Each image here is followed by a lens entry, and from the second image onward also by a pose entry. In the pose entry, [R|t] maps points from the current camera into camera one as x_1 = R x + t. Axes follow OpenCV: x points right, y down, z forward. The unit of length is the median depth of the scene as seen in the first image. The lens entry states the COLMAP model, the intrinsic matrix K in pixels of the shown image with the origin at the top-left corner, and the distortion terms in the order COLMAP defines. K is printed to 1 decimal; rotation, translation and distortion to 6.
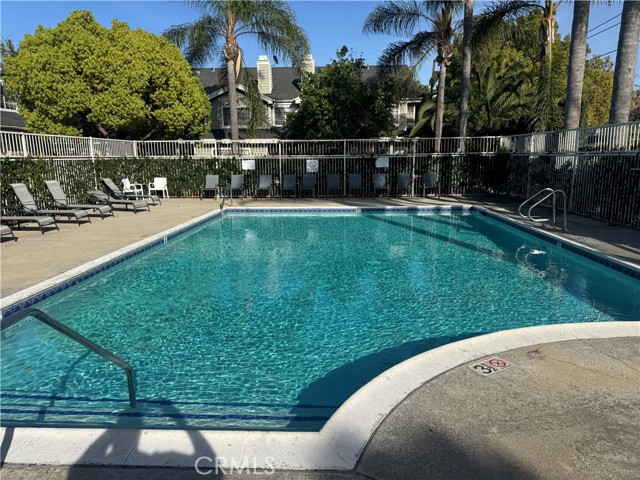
lens RADIAL K [[446.3, 0, 320.0], [0, 446.3, 240.0], [0, 0, 1]] dist [0.088732, -0.154186]
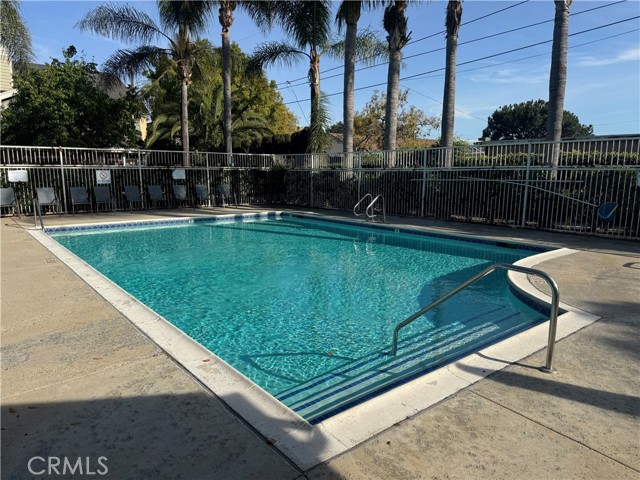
lens RADIAL K [[446.3, 0, 320.0], [0, 446.3, 240.0], [0, 0, 1]] dist [0.088732, -0.154186]
pose [[0.741739, -0.087122, 0.665007, -0.314196], [0.107194, 0.994181, 0.010684, -0.002130], [-0.662068, 0.063360, 0.746761, 0.038369]]
